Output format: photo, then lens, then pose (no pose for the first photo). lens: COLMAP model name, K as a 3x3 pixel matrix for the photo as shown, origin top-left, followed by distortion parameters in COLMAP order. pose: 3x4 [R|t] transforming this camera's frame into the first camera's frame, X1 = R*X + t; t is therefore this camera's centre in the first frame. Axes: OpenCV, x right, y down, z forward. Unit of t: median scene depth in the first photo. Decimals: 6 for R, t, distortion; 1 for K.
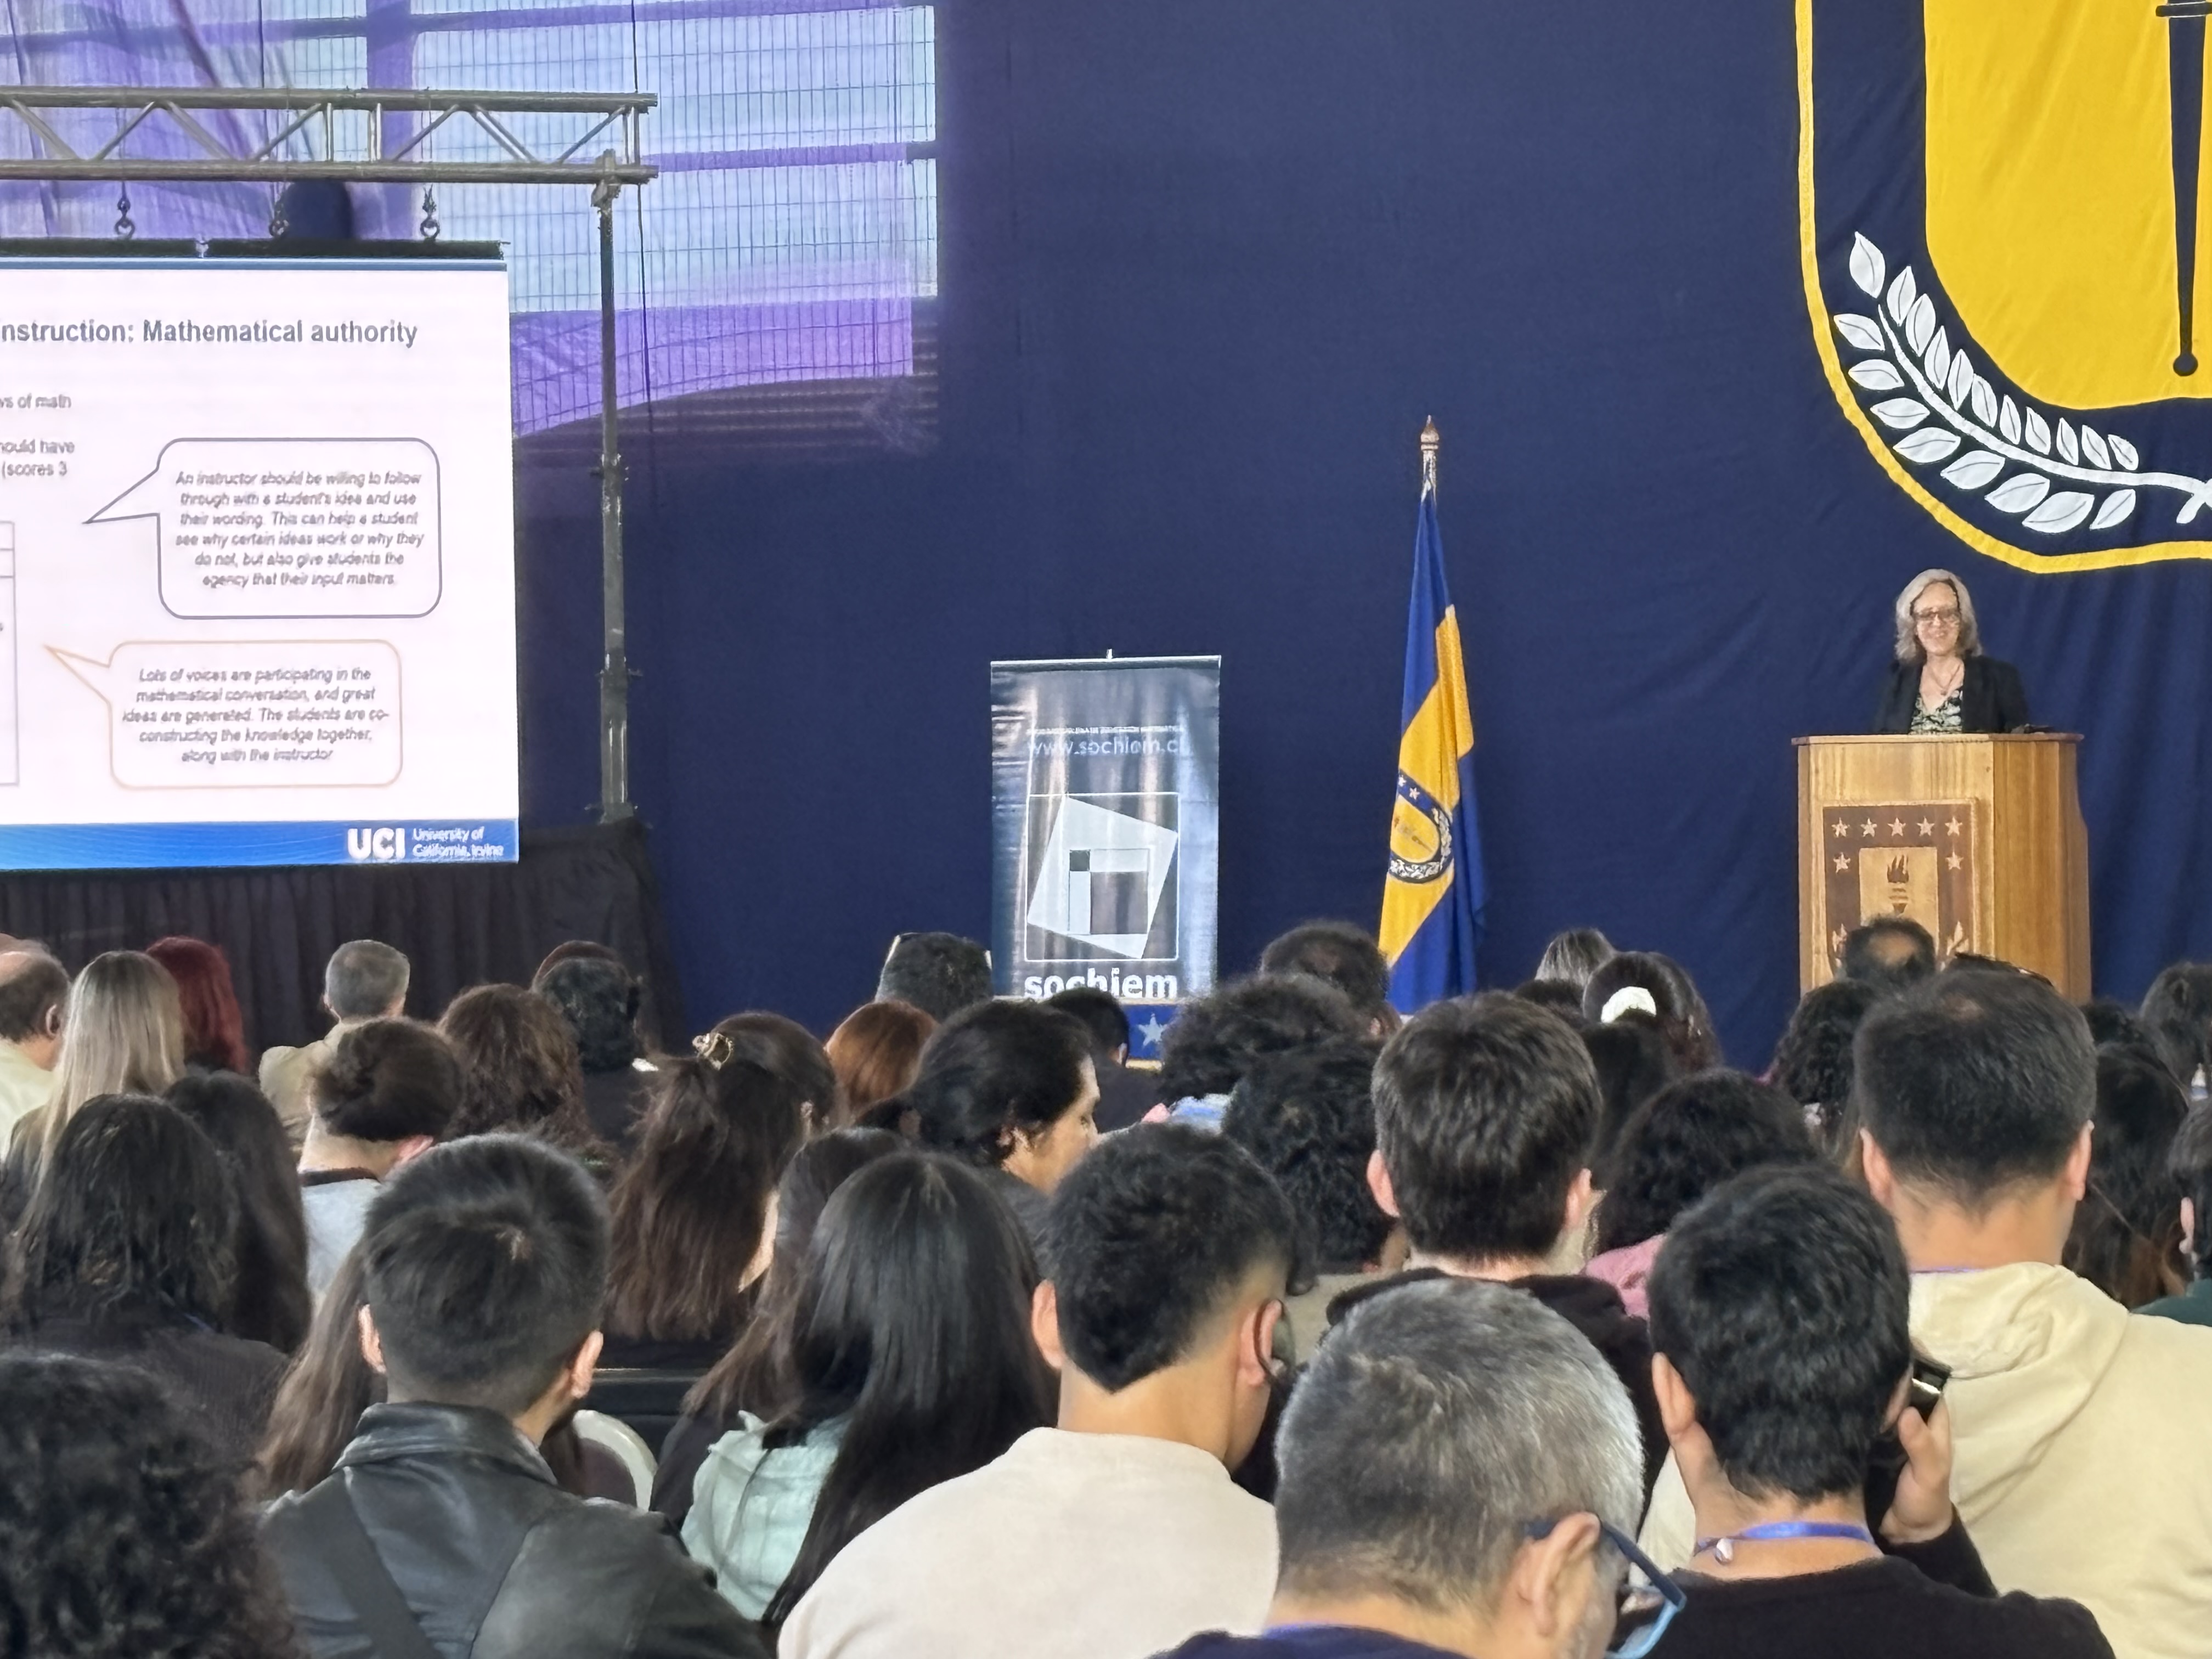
lens RADIAL K [[7744.2, 0, 1226.9], [0, 7744.2, 694.1], [0, 0, 1]] dist [0.181288, 0.000000]
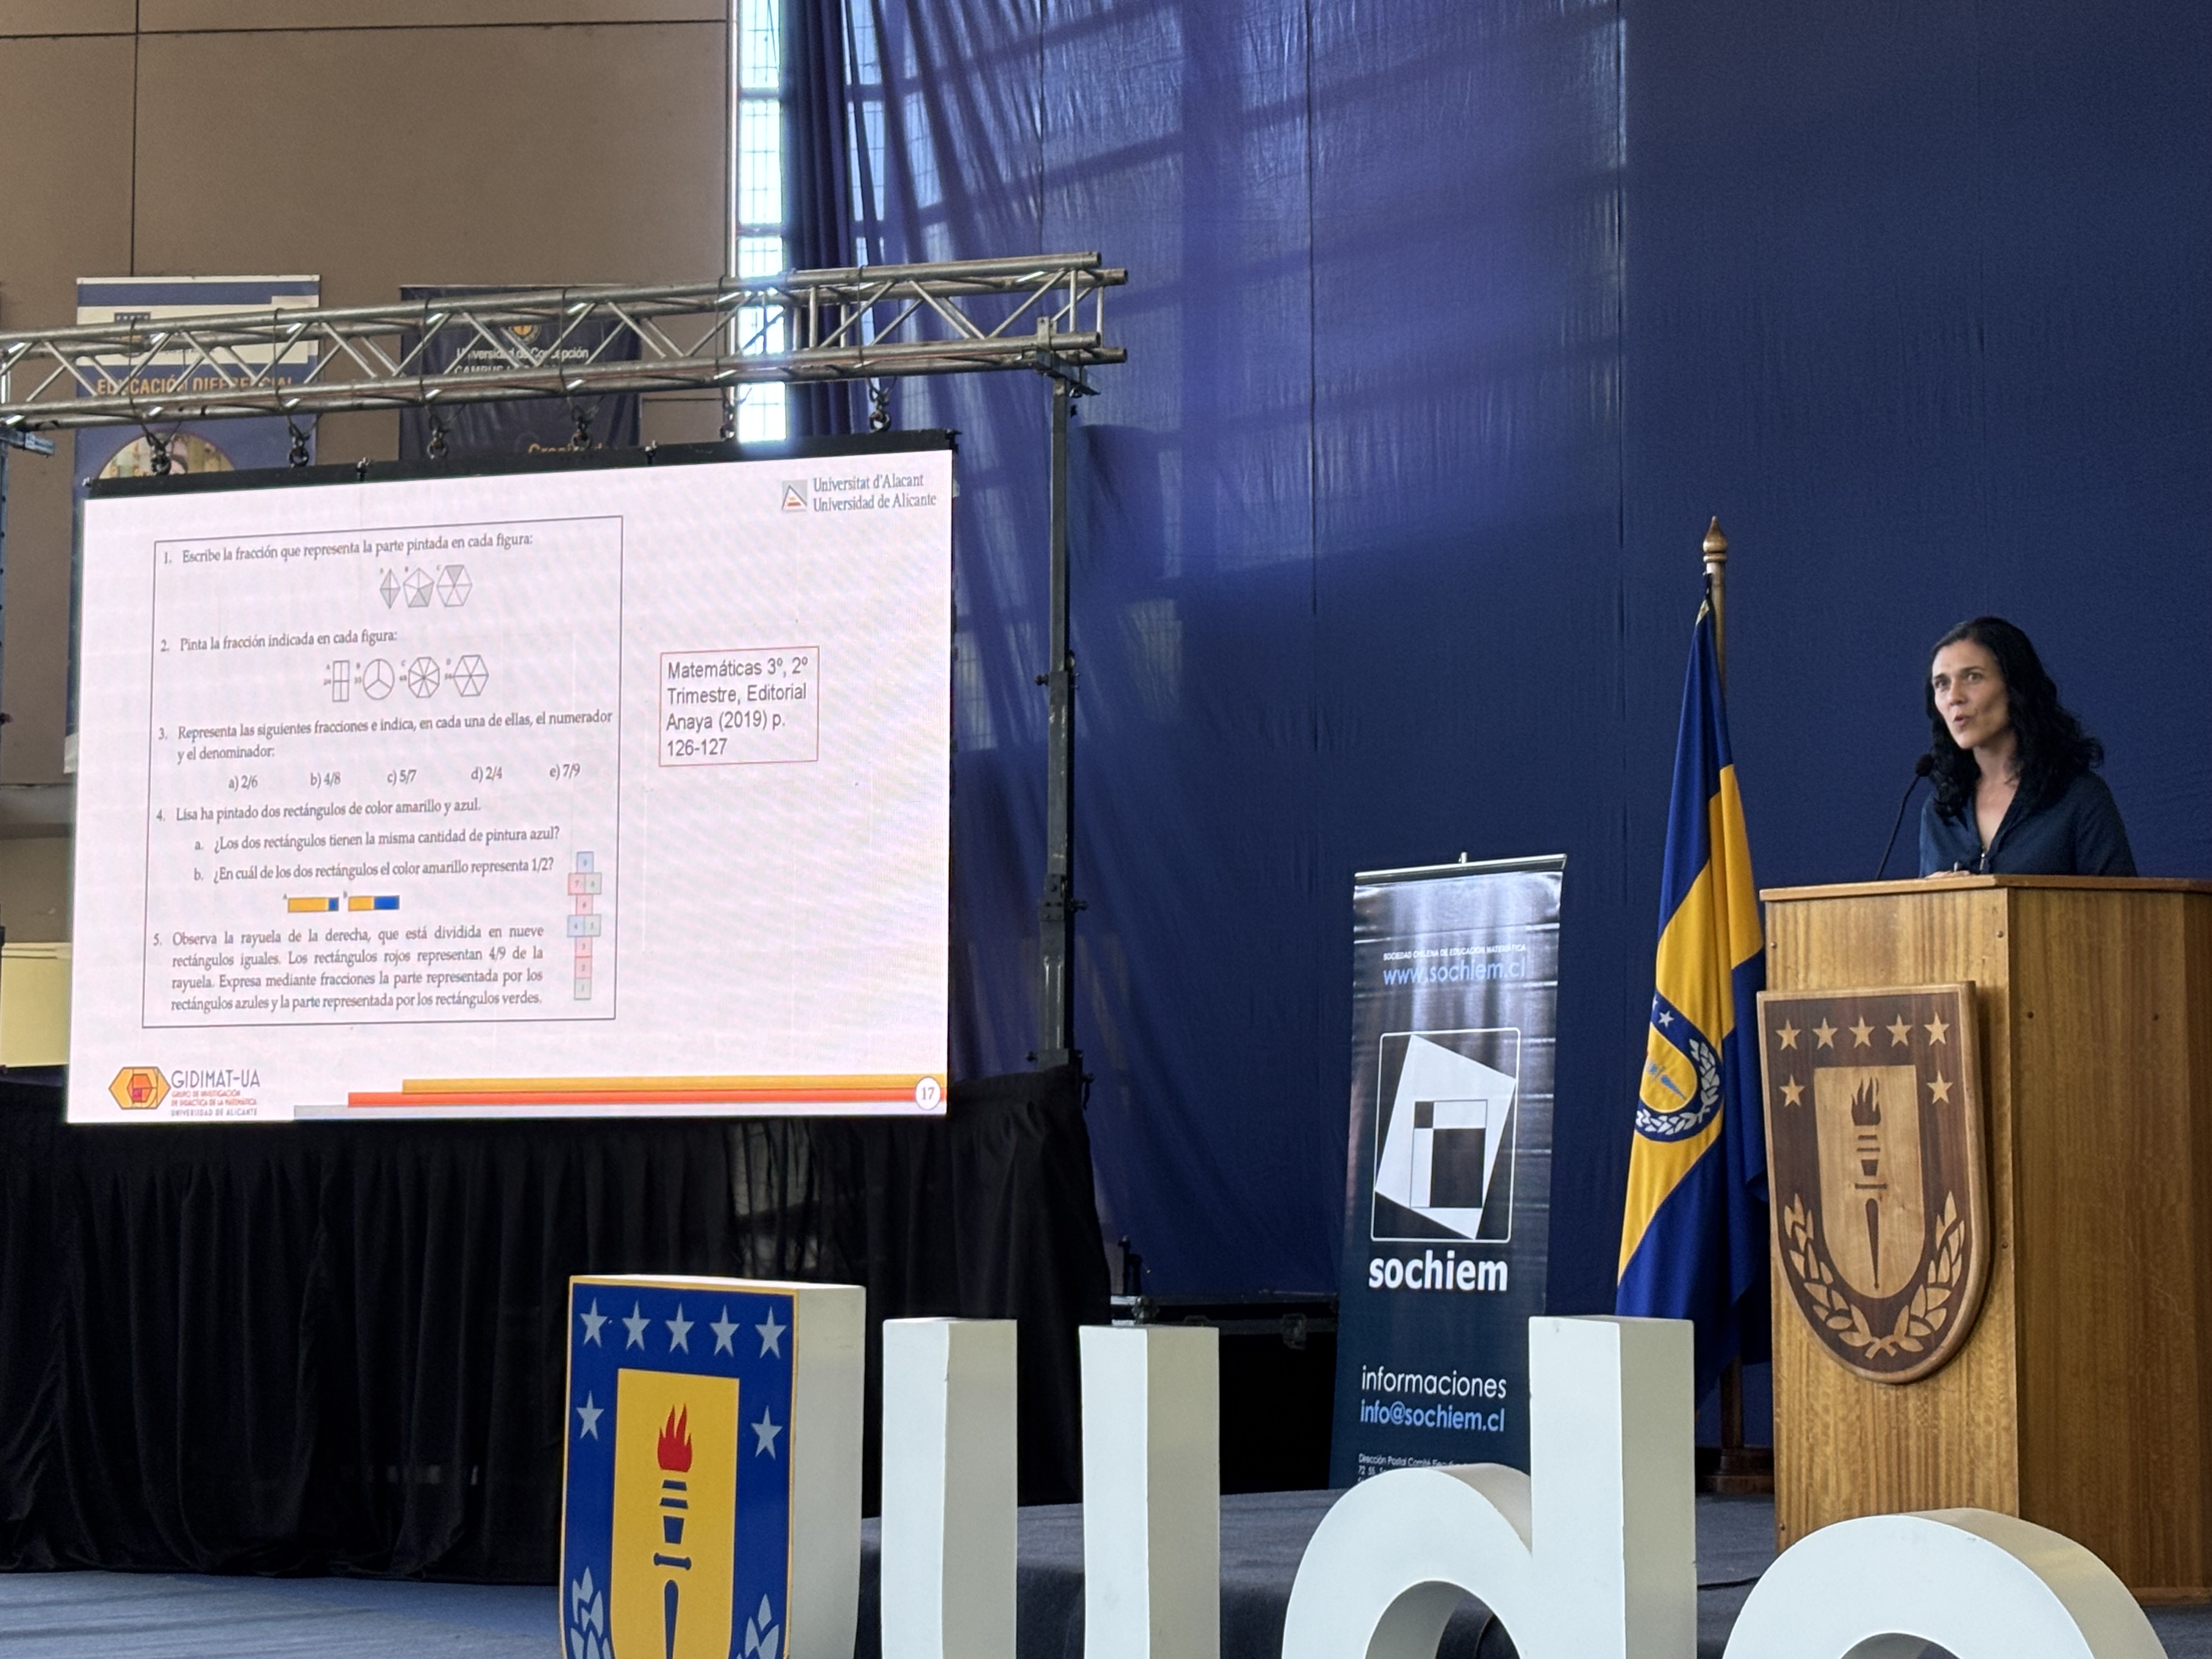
lens RADIAL K [[4146.9, 0, 1117.8], [0, 4146.9, 819.5], [0, 0, 1]] dist [0.136650, 0.000000]
pose [[0.851821, -0.027206, -0.523125, 0.183208], [-0.009084, 0.997733, -0.066681, 0.020154], [0.523753, 0.061552, 0.849643, 0.614856]]
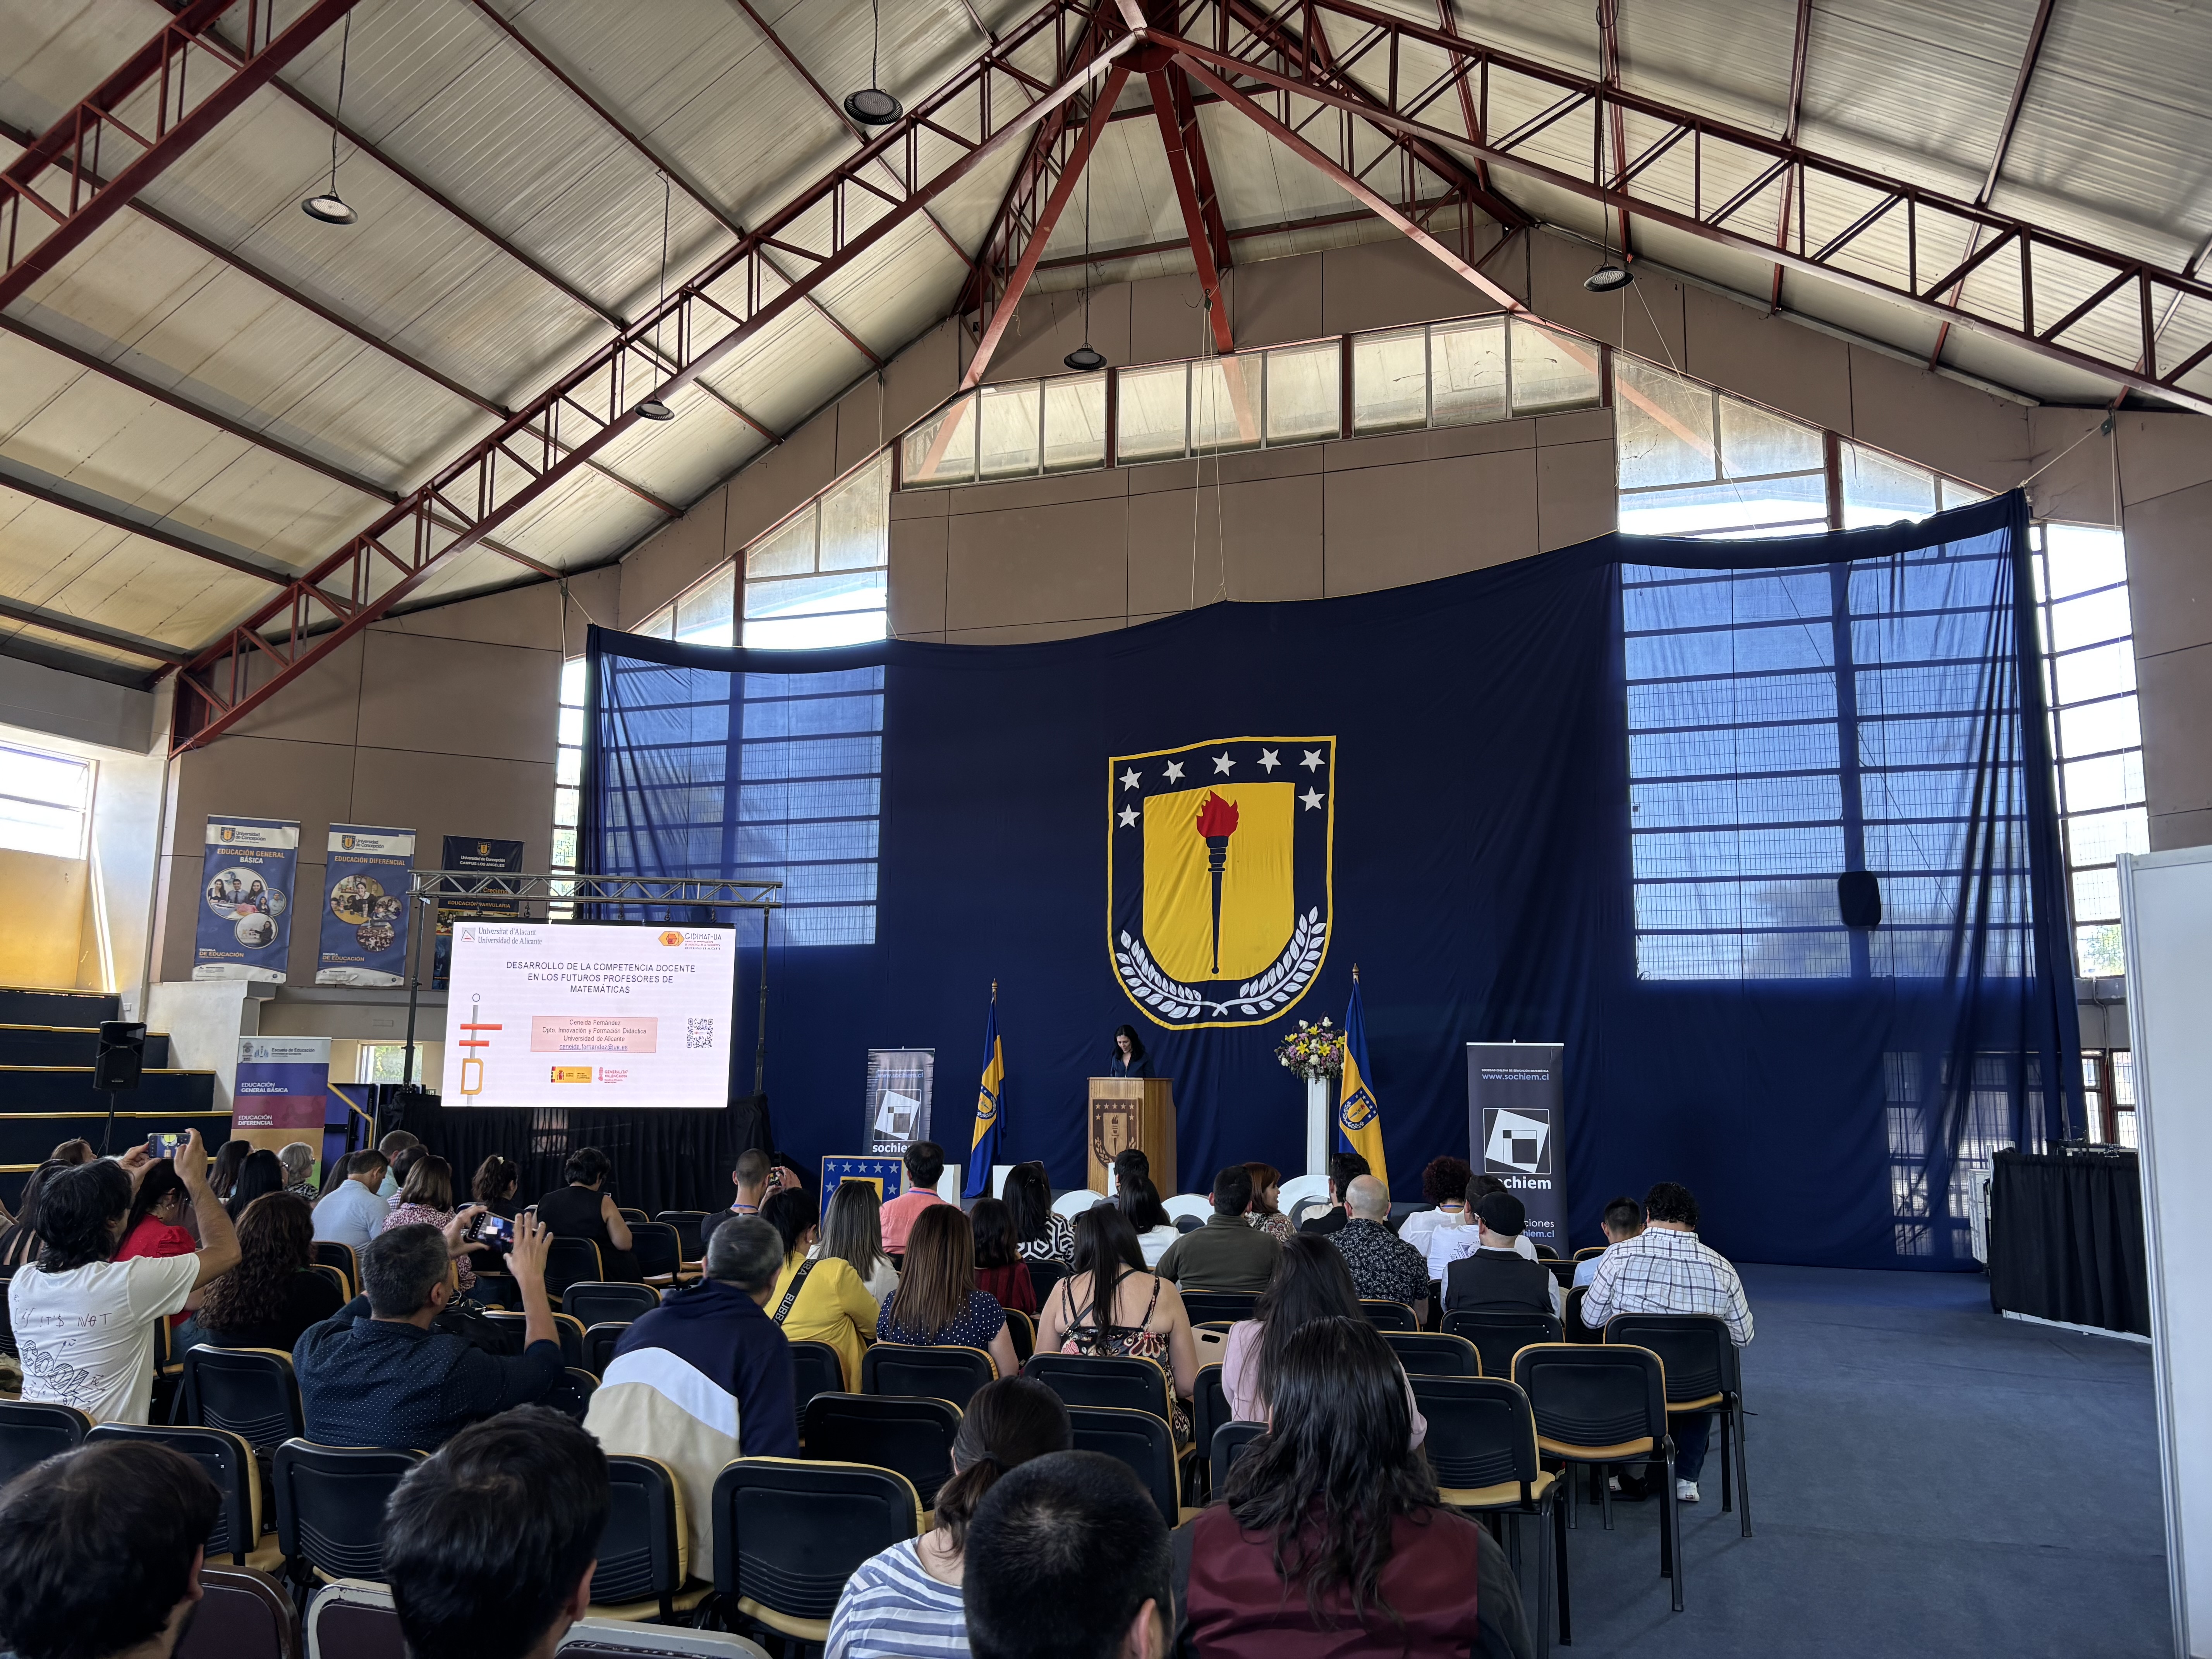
lens RADIAL K [[1636.7, 0, 1094.2], [0, 1636.7, 852.7], [0, 0, 1]] dist [0.052427, -0.049870]
pose [[0.999478, 0.026089, 0.019039, 0.054928], [-0.023562, 0.992166, -0.122685, -0.003506], [-0.022090, 0.122172, 0.992263, 0.271651]]
